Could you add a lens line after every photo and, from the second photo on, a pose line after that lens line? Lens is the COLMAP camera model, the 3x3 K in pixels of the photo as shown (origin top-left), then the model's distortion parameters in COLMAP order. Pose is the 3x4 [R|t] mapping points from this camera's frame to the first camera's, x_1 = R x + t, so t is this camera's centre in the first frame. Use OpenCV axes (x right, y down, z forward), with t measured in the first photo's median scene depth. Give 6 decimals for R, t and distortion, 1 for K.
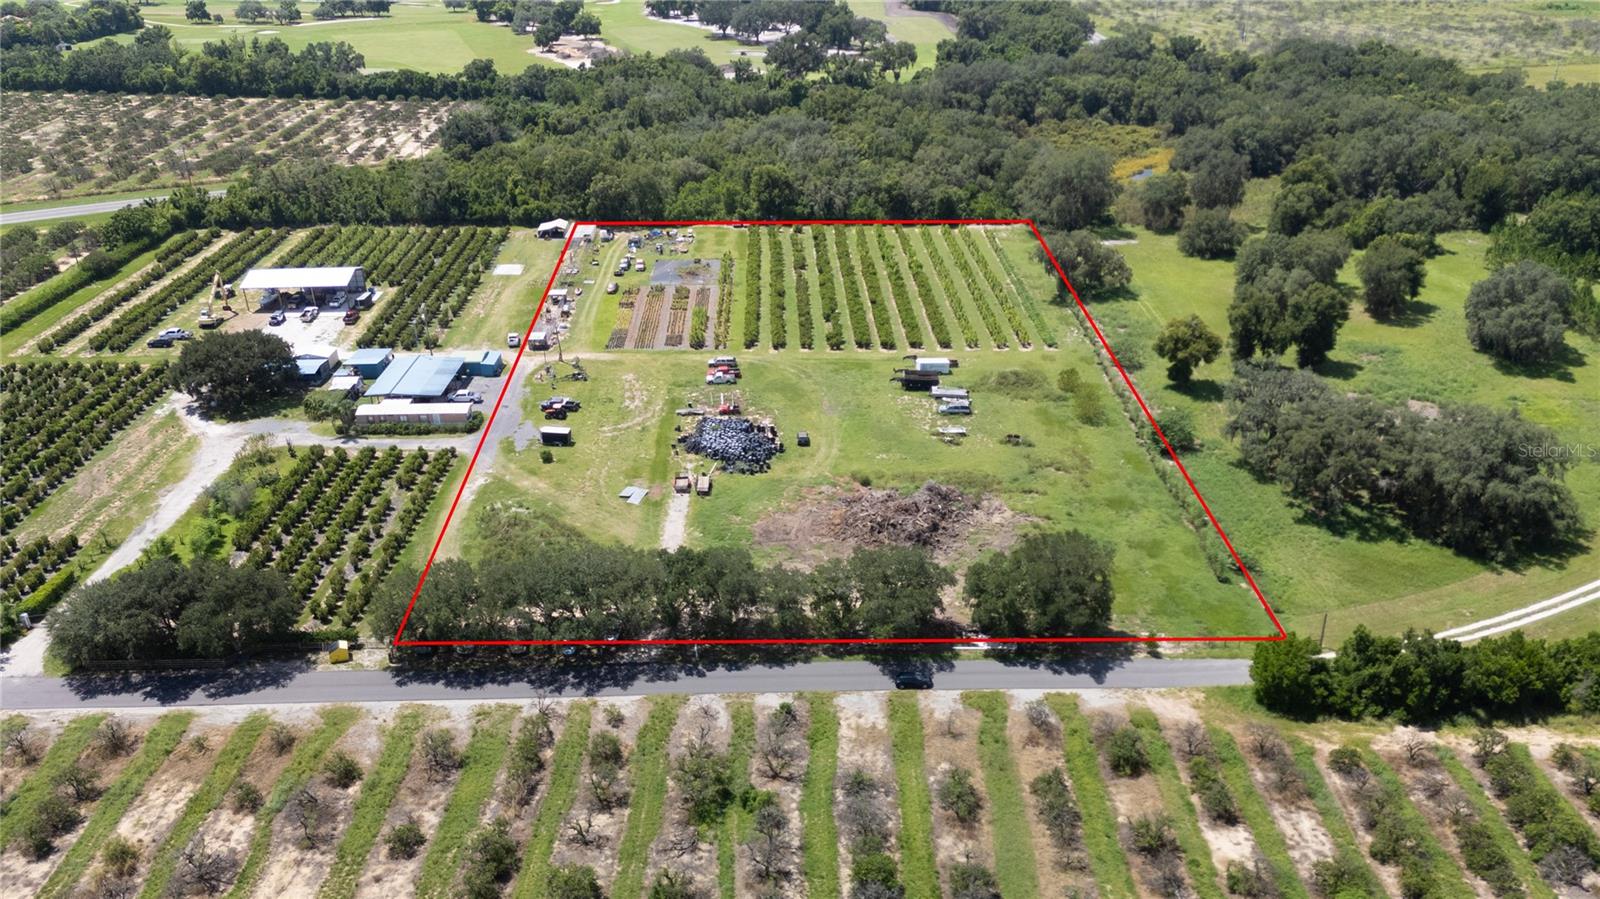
lens RADIAL K [[1190.7, 0, 784.6], [0, 1190.7, 452.5], [0, 0, 1]] dist [0.077654, -0.093718]
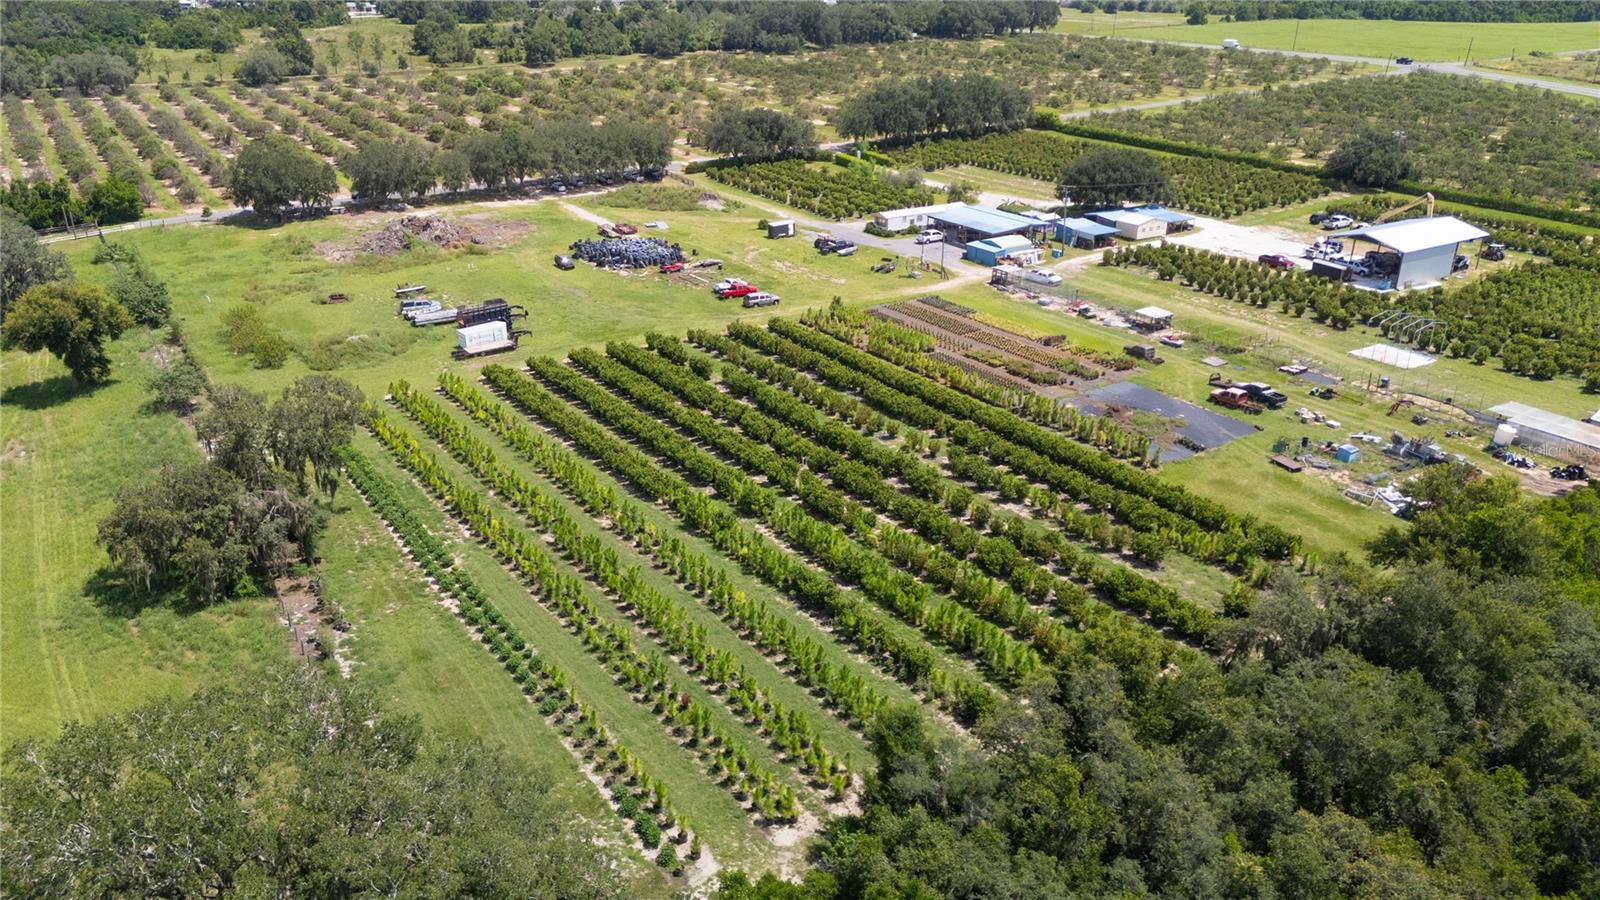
lens RADIAL K [[1190.7, 0, 784.6], [0, 1190.7, 453.0], [0, 0, 1]] dist [0.077654, -0.093718]
pose [[-0.829036, 0.222549, -0.513003, 0.409377], [-0.243175, 0.682629, 0.689117, -0.627364], [0.503553, 0.696052, -0.511806, 1.701384]]
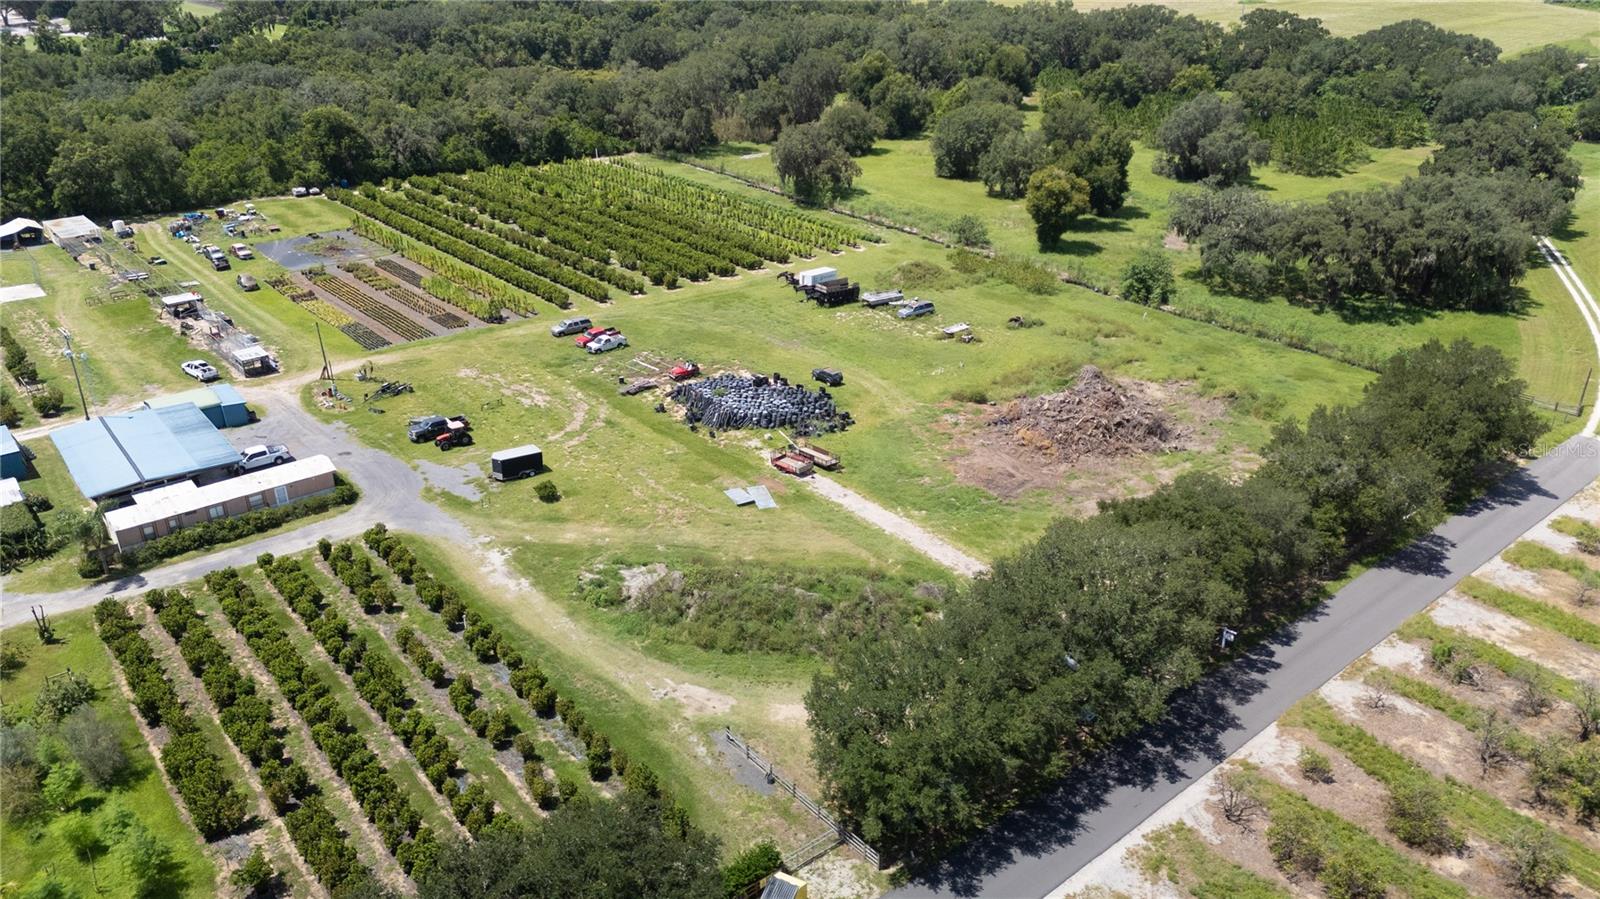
lens RADIAL K [[1169.8, 0, 790.8], [0, 1169.8, 449.5], [0, 0, 1]] dist [0.064832, -0.089054]
pose [[0.775393, -0.254032, 0.578129, -0.425496], [0.261696, 0.962467, 0.071921, -0.026573], [-0.574701, 0.095527, 0.812769, 0.437840]]
